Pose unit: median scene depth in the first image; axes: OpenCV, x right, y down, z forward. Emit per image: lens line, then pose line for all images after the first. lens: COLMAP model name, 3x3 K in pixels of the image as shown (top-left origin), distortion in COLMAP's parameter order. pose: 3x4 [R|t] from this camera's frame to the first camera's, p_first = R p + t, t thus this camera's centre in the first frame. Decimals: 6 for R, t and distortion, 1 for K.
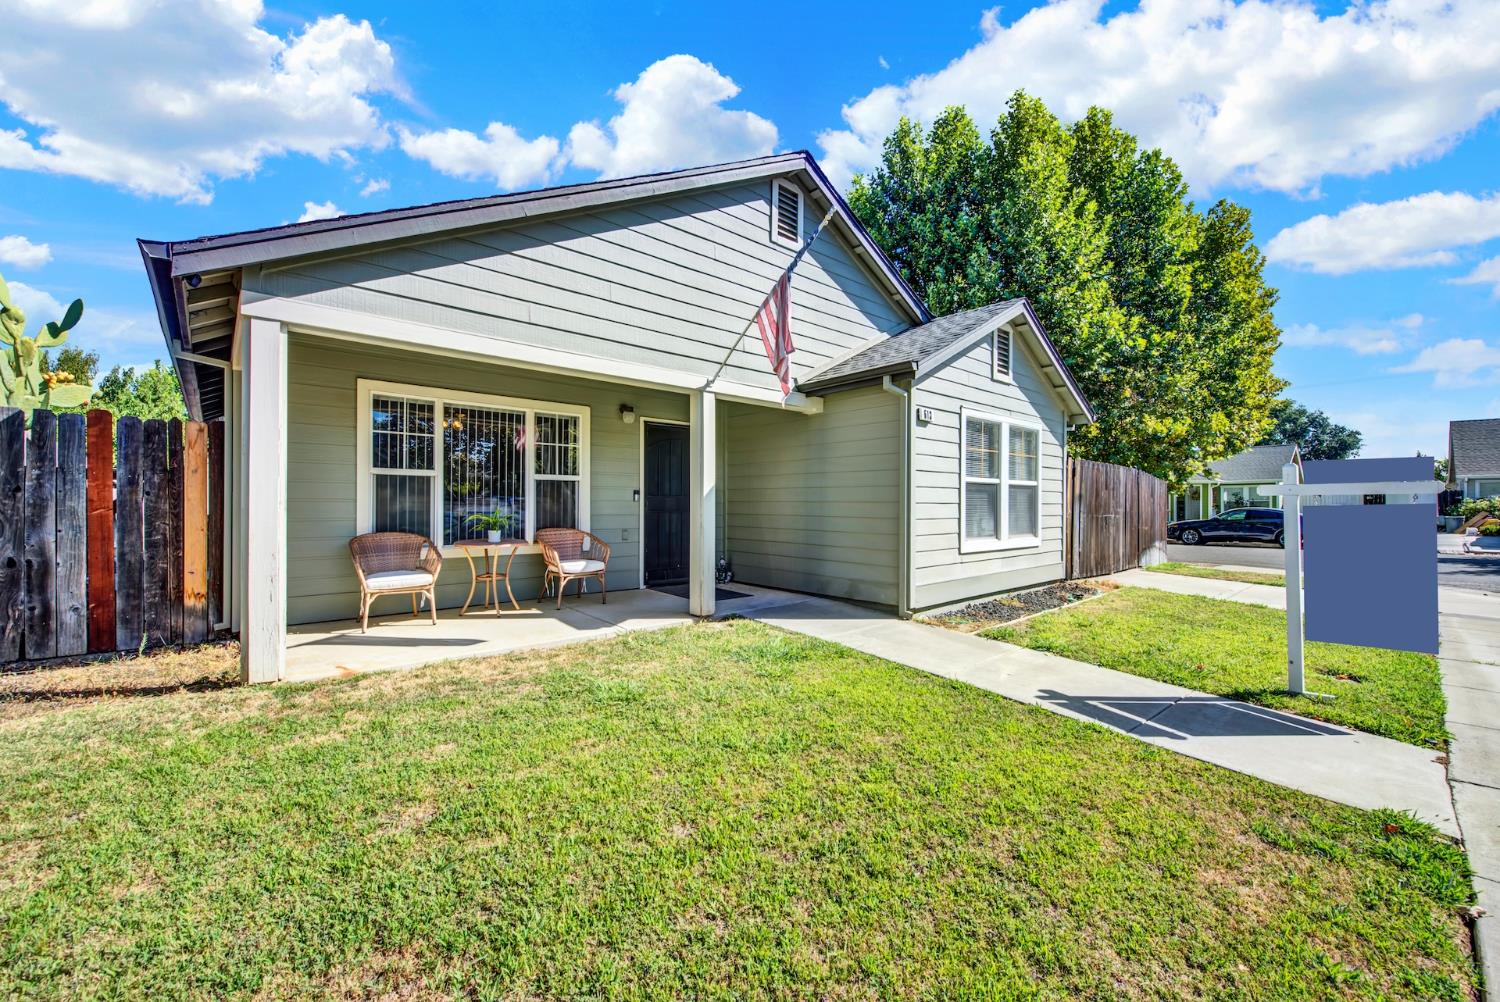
lens RADIAL K [[601.1, 0, 758.1], [0, 601.1, 503.1], [0, 0, 1]] dist [-0.000060, -0.000615]
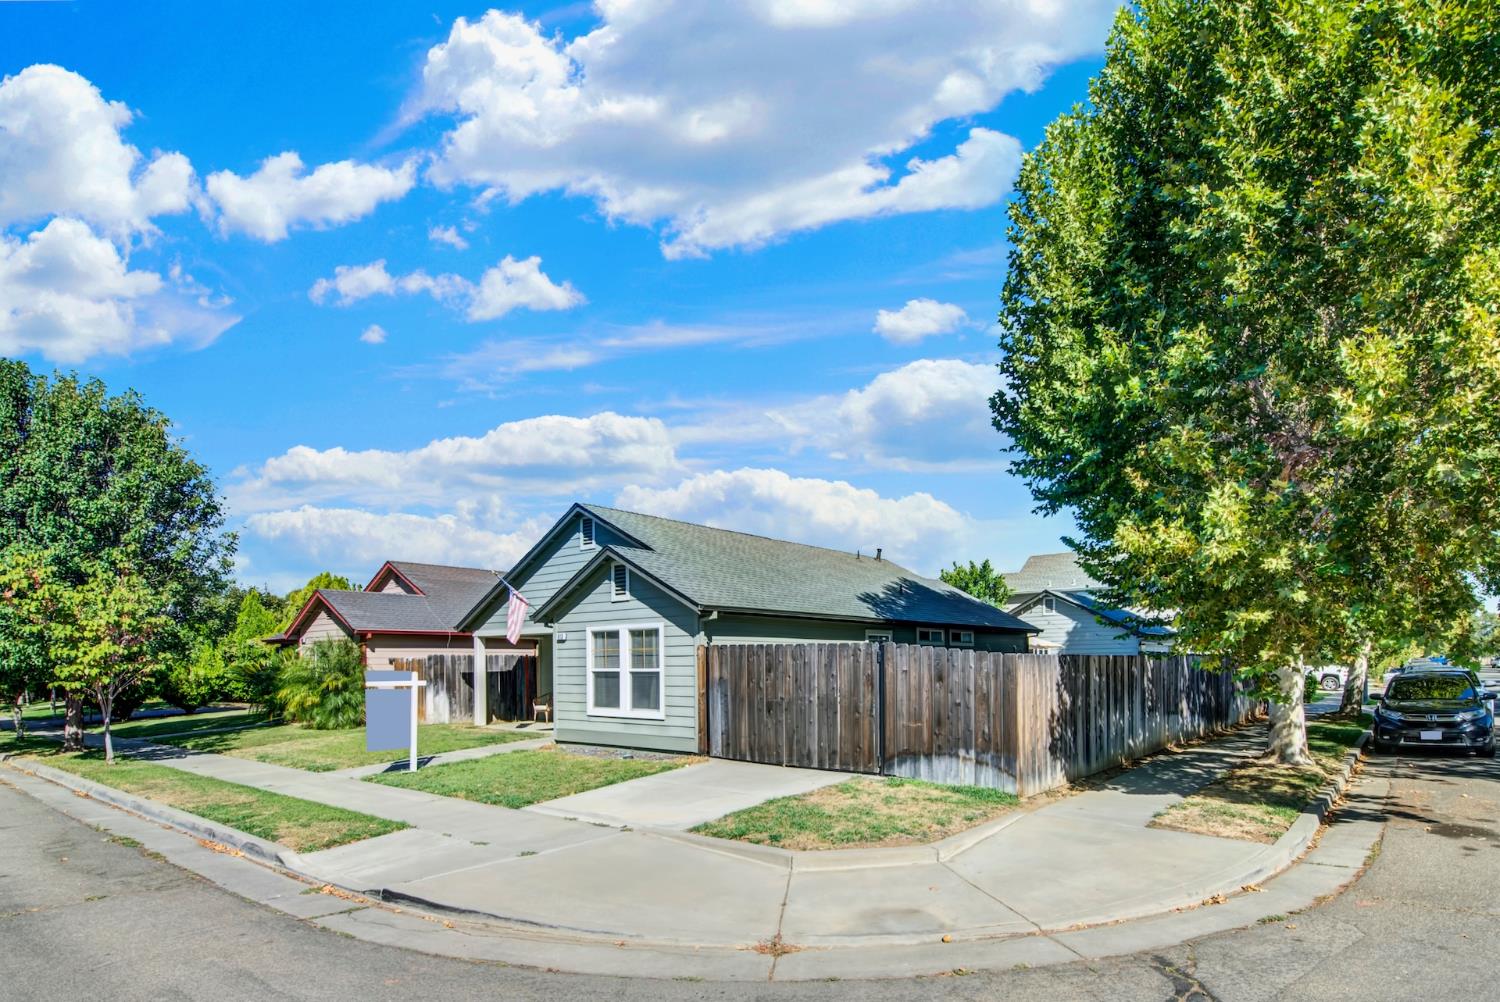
lens RADIAL K [[795.2, 0, 821.8], [0, 795.2, 658.9], [0, 0, 1]] dist [0.002725, 0.000282]
pose [[0.179077, -0.010976, -0.983774, 3.003506], [0.008110, 0.999920, -0.009679, -0.050642], [0.983802, -0.006245, 0.179152, 1.435480]]
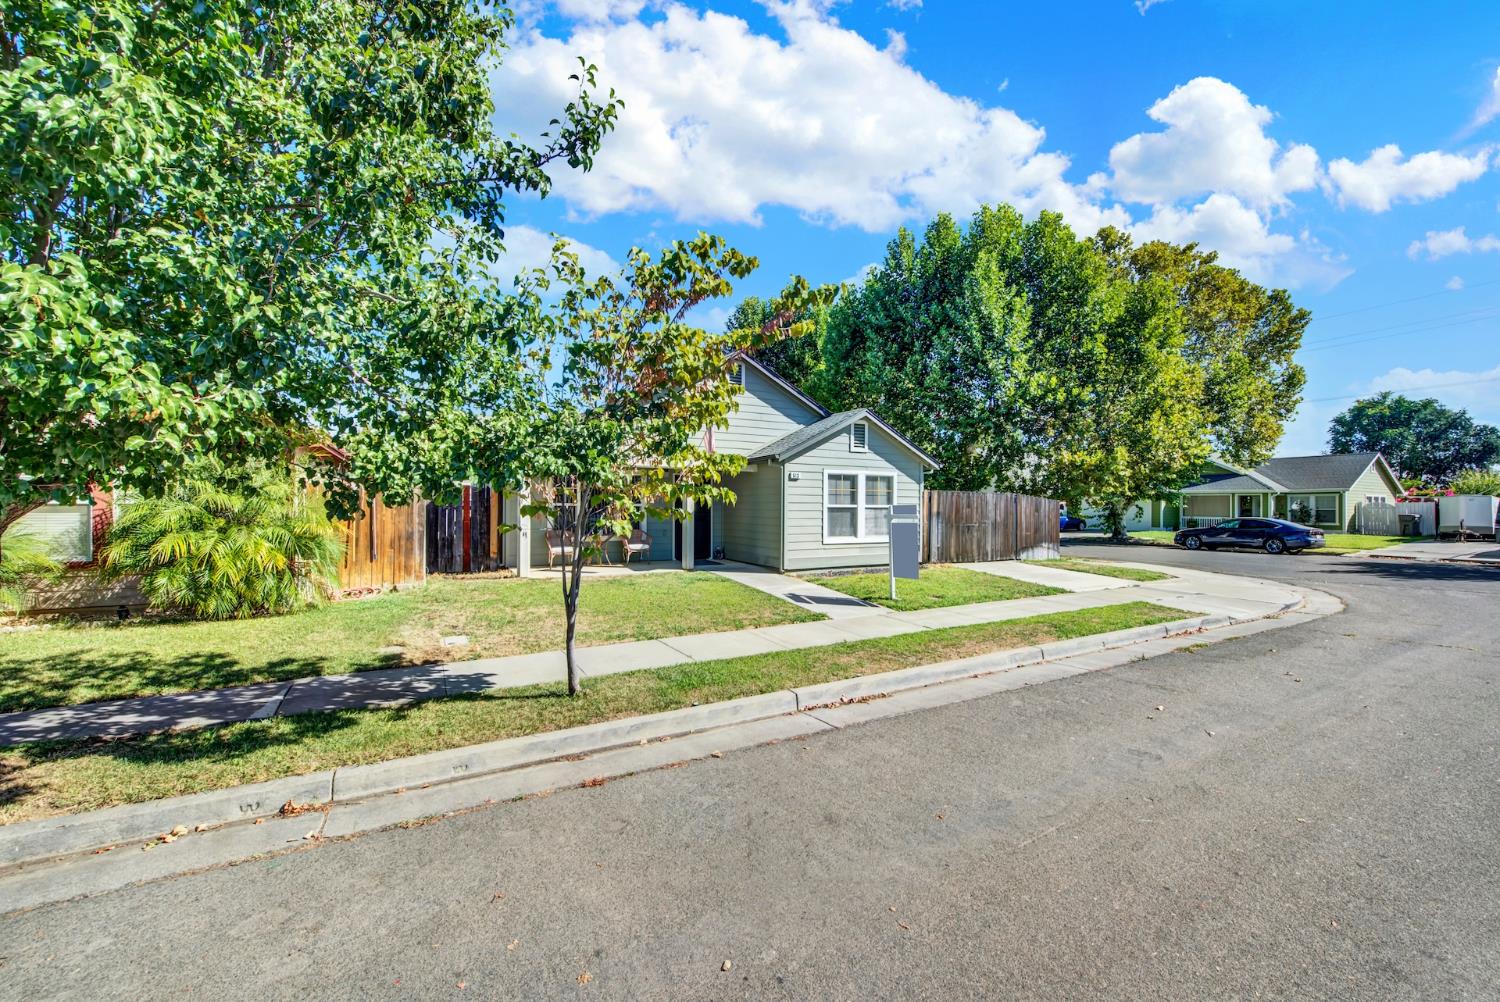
lens RADIAL K [[601.1, 0, 758.1], [0, 601.1, 503.1], [0, 0, 1]] dist [-0.000060, -0.000615]
pose [[0.975953, 0.000530, -0.217982, 0.641929], [-0.001543, 0.999989, -0.004477, -0.045922], [0.217977, 0.004706, 0.975942, -1.099278]]
